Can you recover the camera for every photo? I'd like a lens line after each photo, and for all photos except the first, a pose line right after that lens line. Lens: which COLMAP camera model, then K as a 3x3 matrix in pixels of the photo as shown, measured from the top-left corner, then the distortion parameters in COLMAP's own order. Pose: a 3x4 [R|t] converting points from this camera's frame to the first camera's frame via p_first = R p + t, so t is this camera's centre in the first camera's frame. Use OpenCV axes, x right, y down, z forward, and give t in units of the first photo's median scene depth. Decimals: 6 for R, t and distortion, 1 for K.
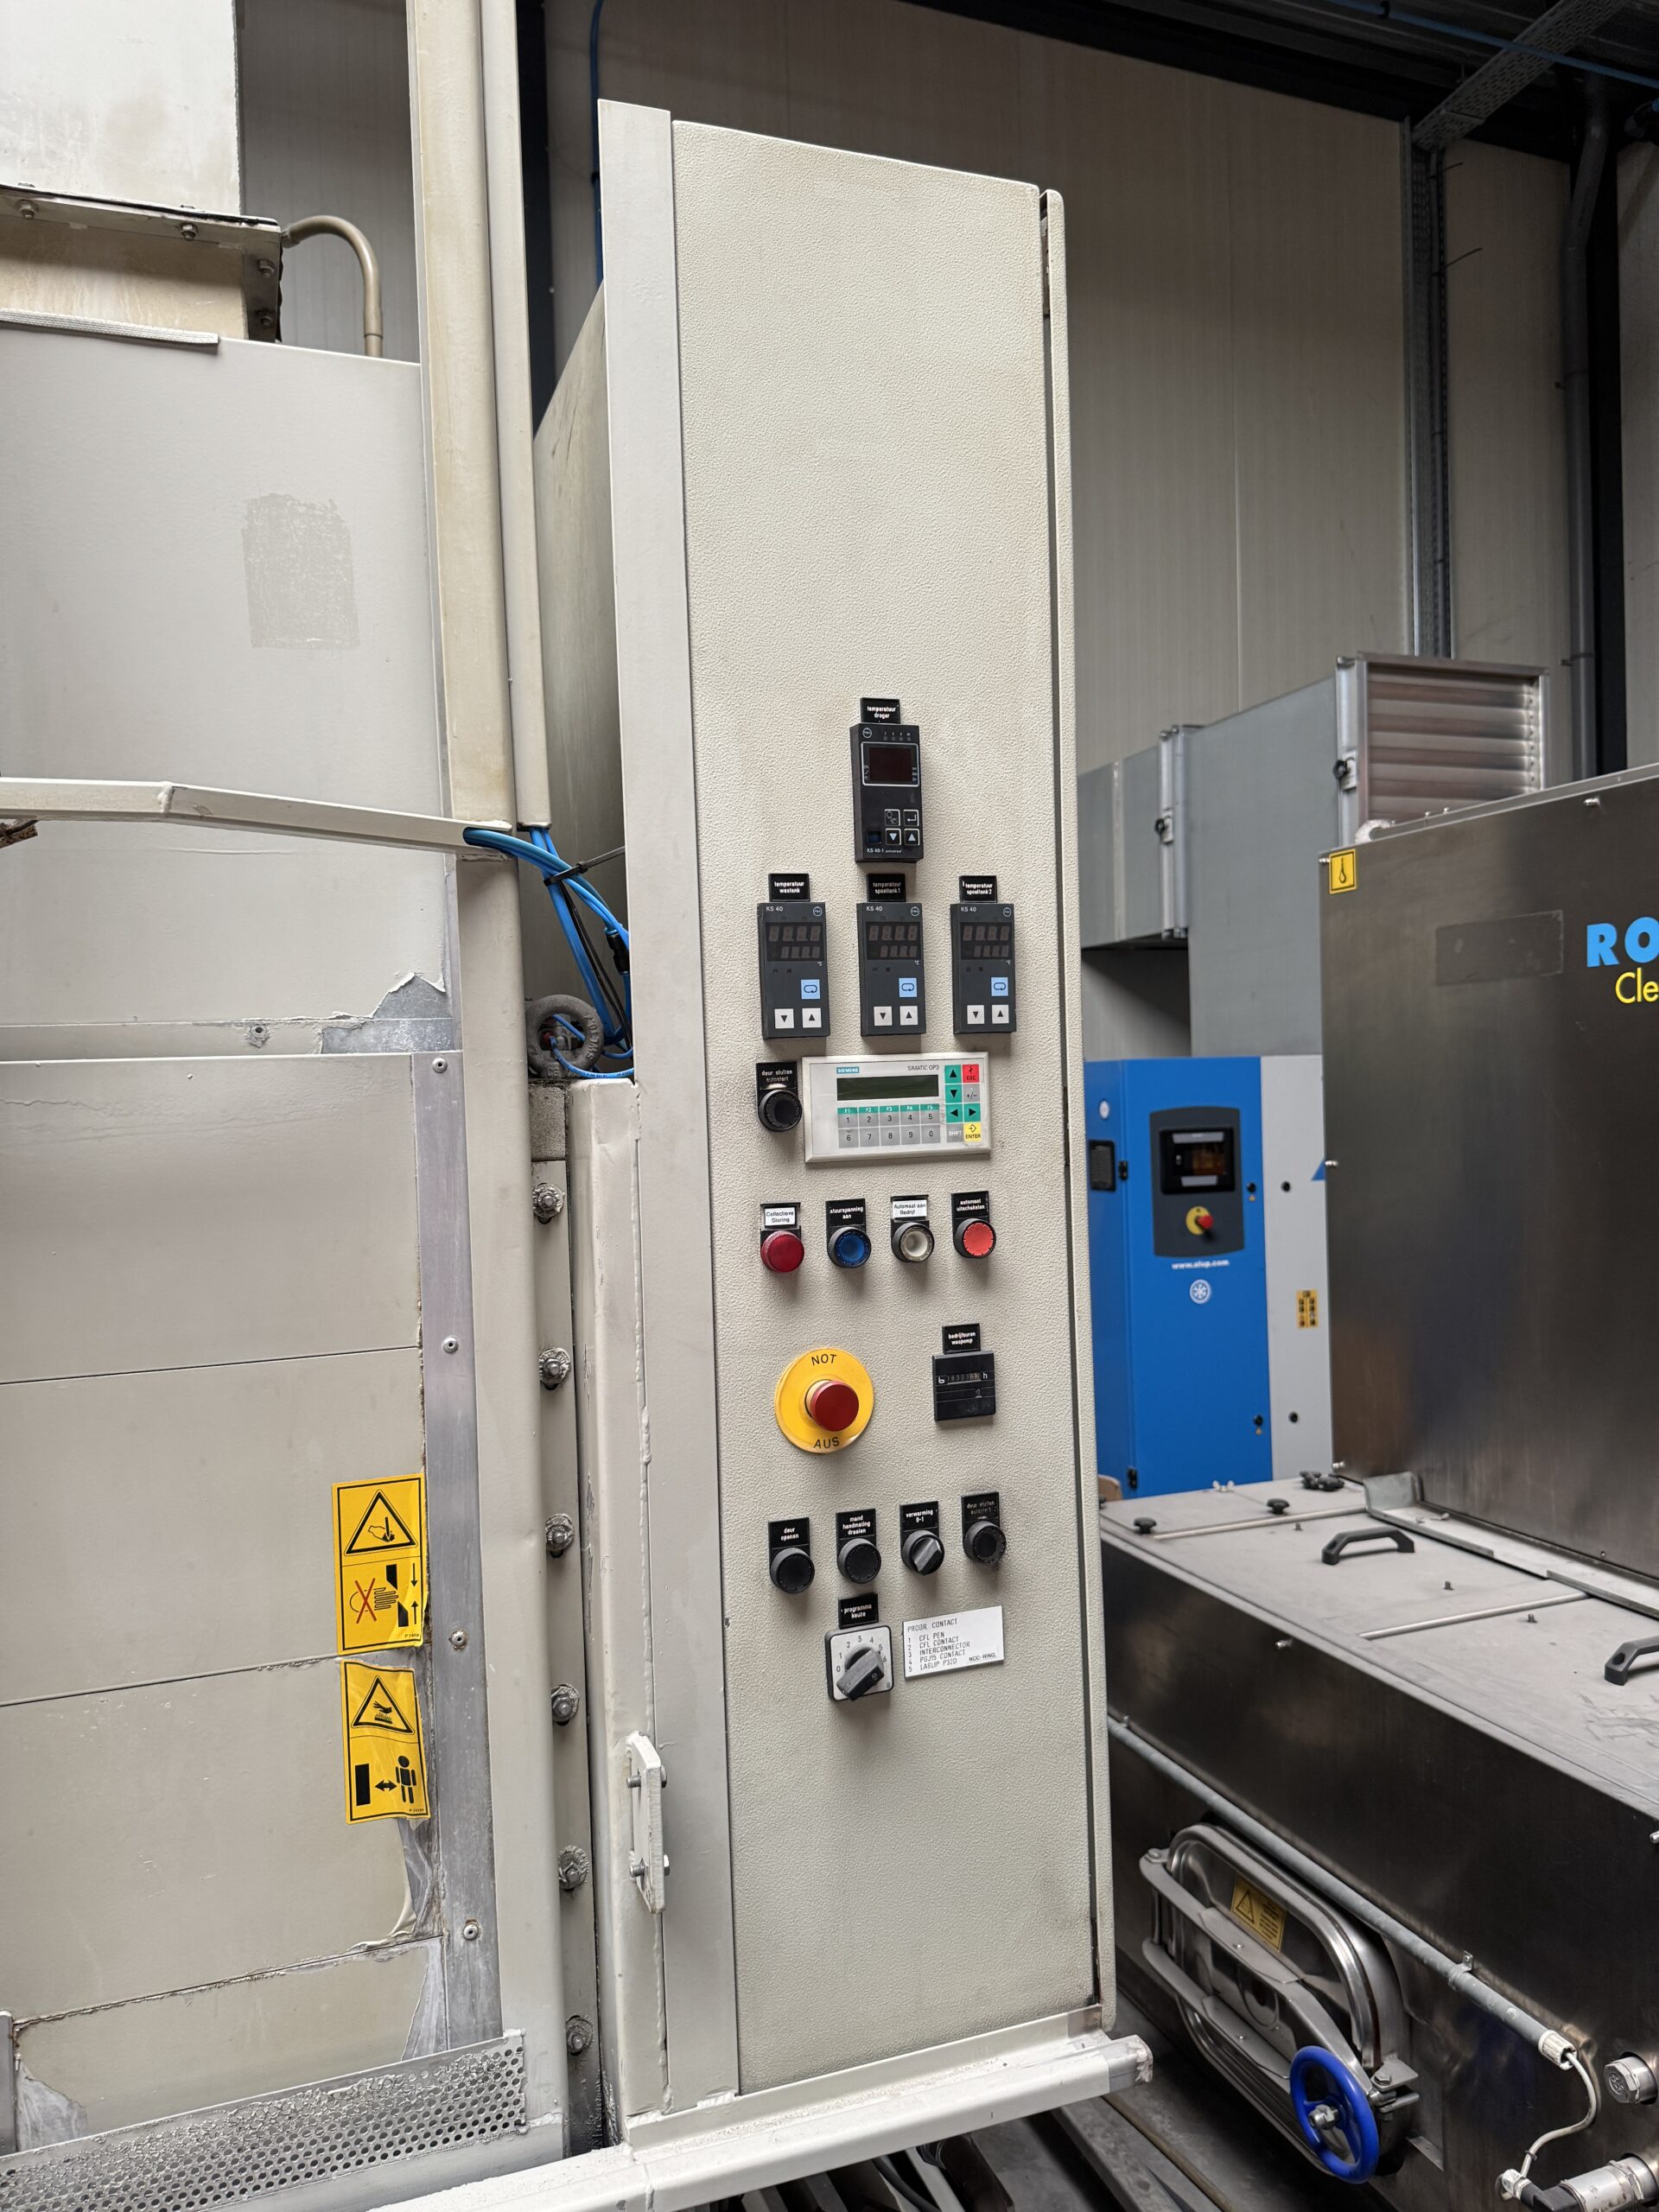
lens RADIAL K [[1581.7, 0, 829.5], [0, 1581.7, 1106.0], [0, 0, 1]] dist [0.104870, -0.184768]
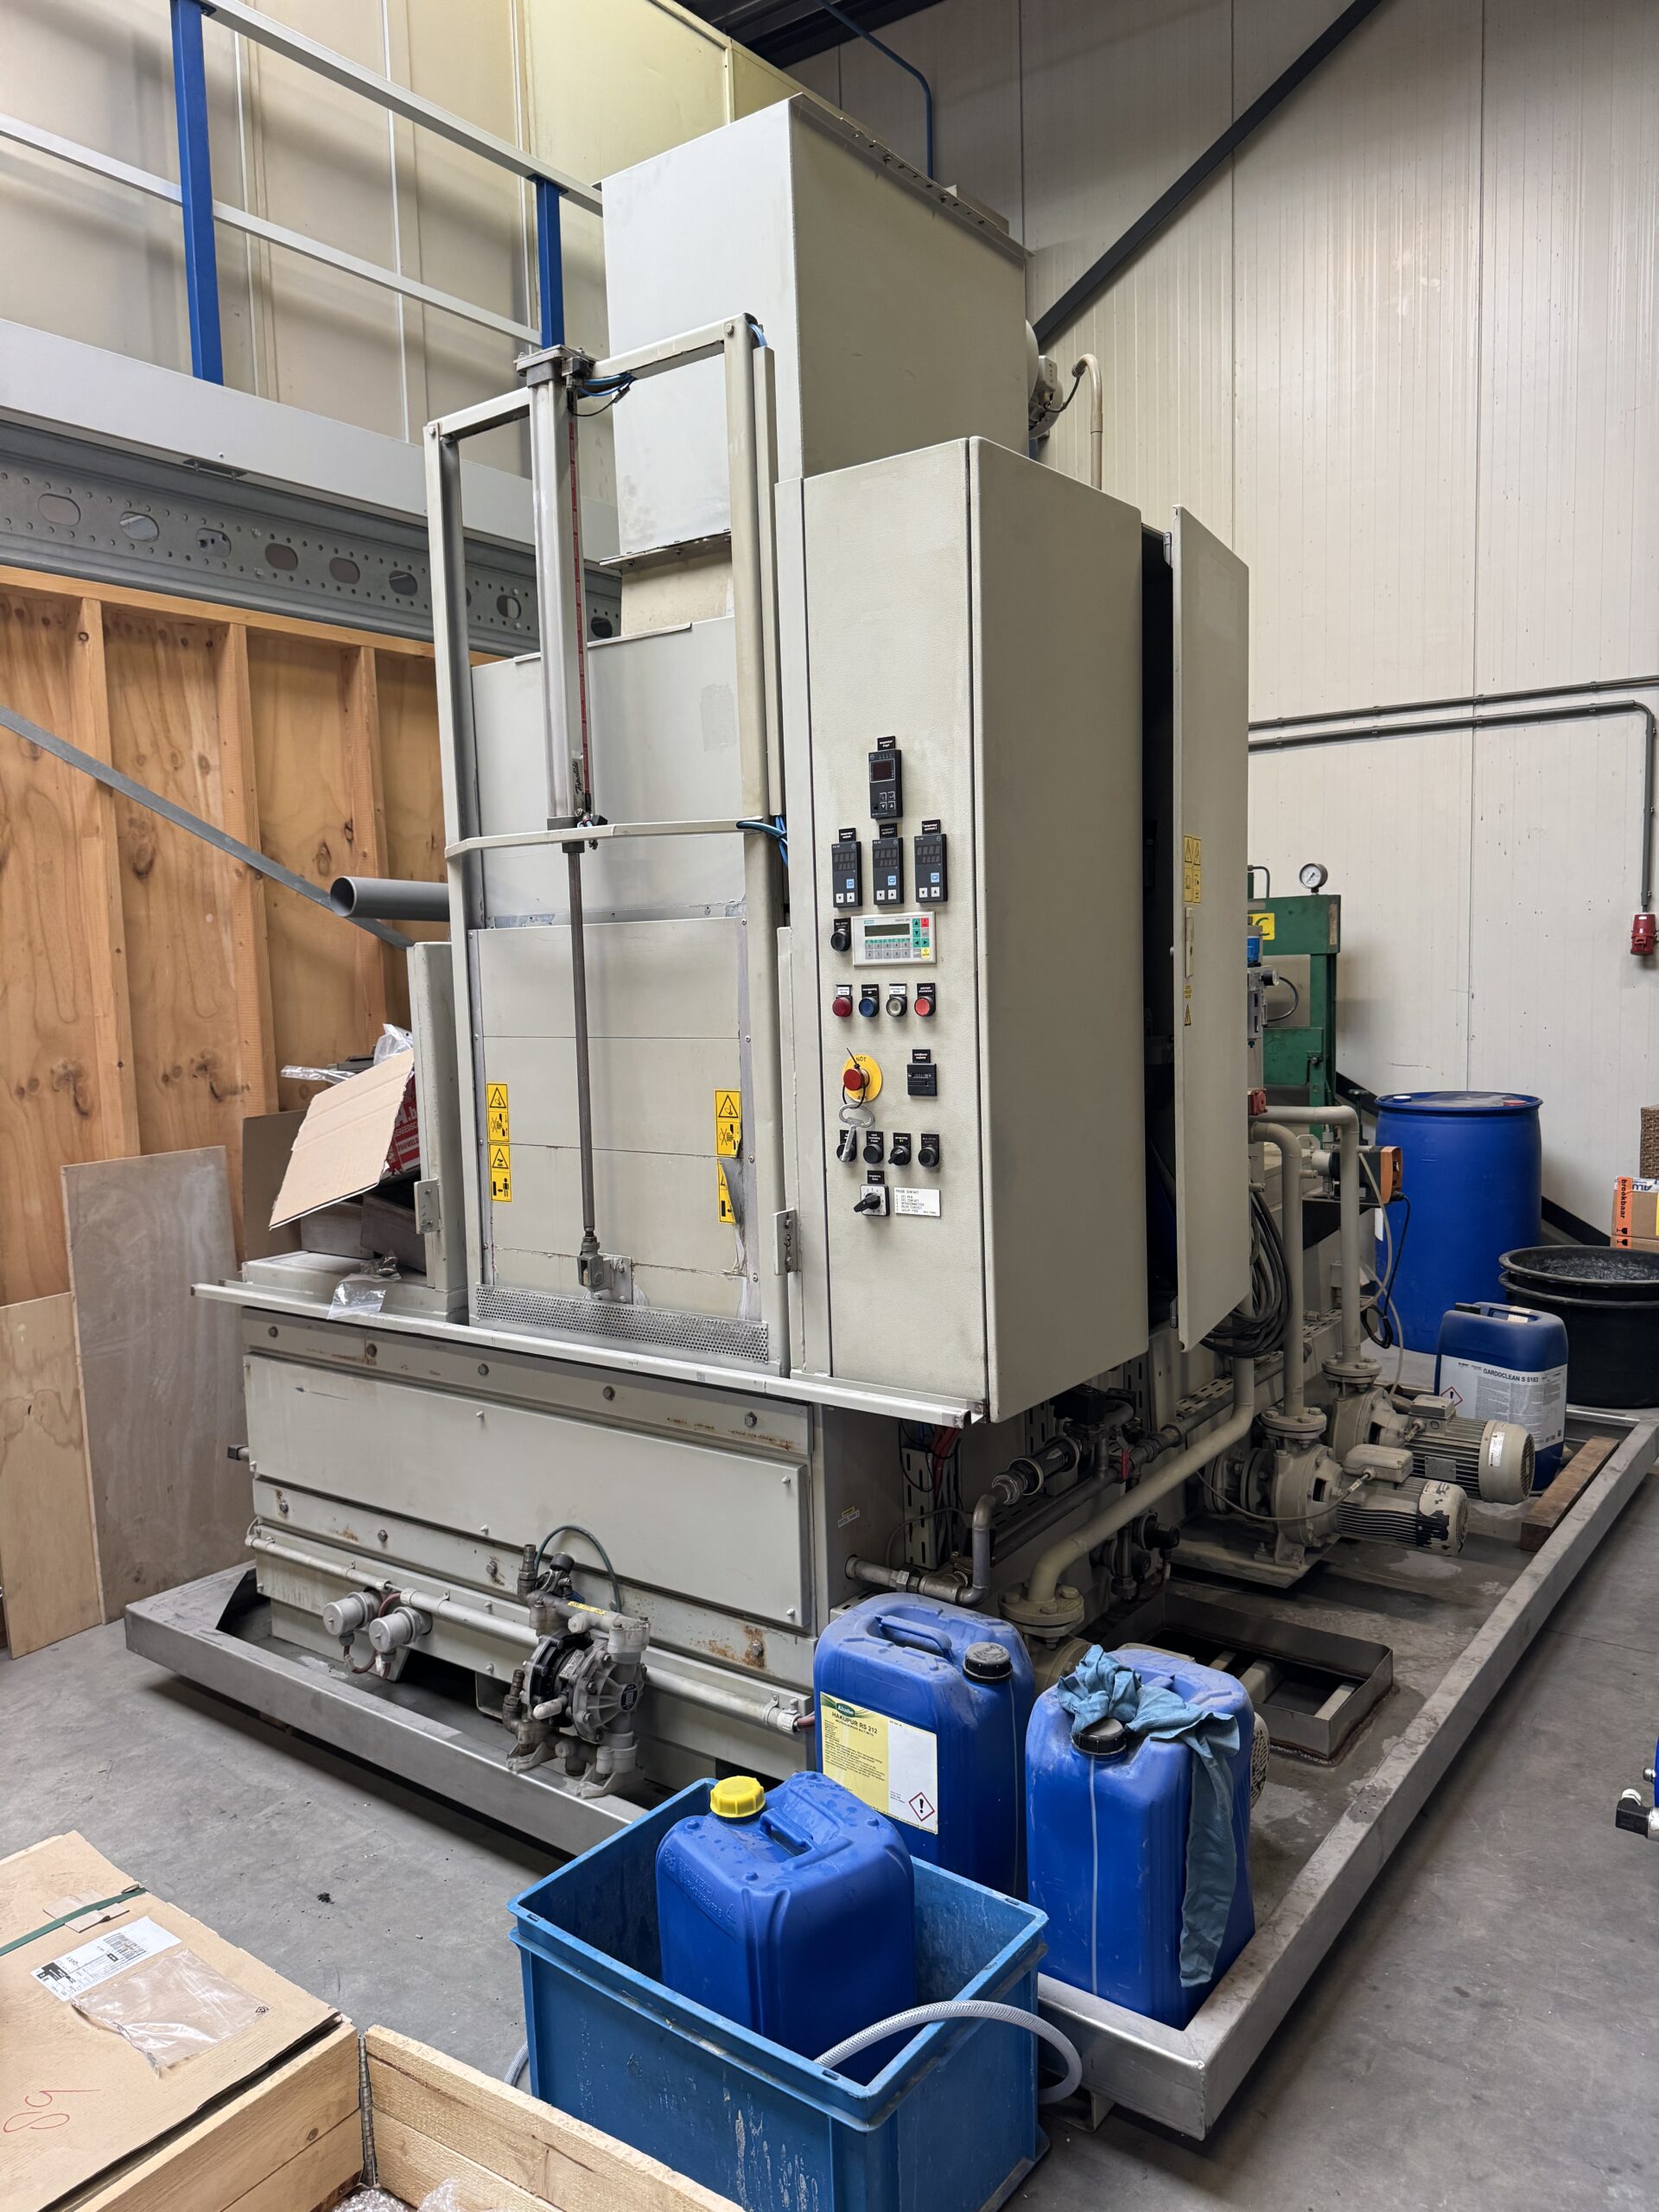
lens RADIAL K [[1581.7, 0, 829.5], [0, 1581.7, 1106.0], [0, 0, 1]] dist [0.104870, -0.184768]
pose [[0.549257, 0.091979, -0.830576, 1.725144], [0.003520, 0.993661, 0.112366, -0.016090], [0.835646, -0.064642, 0.545451, -0.197820]]
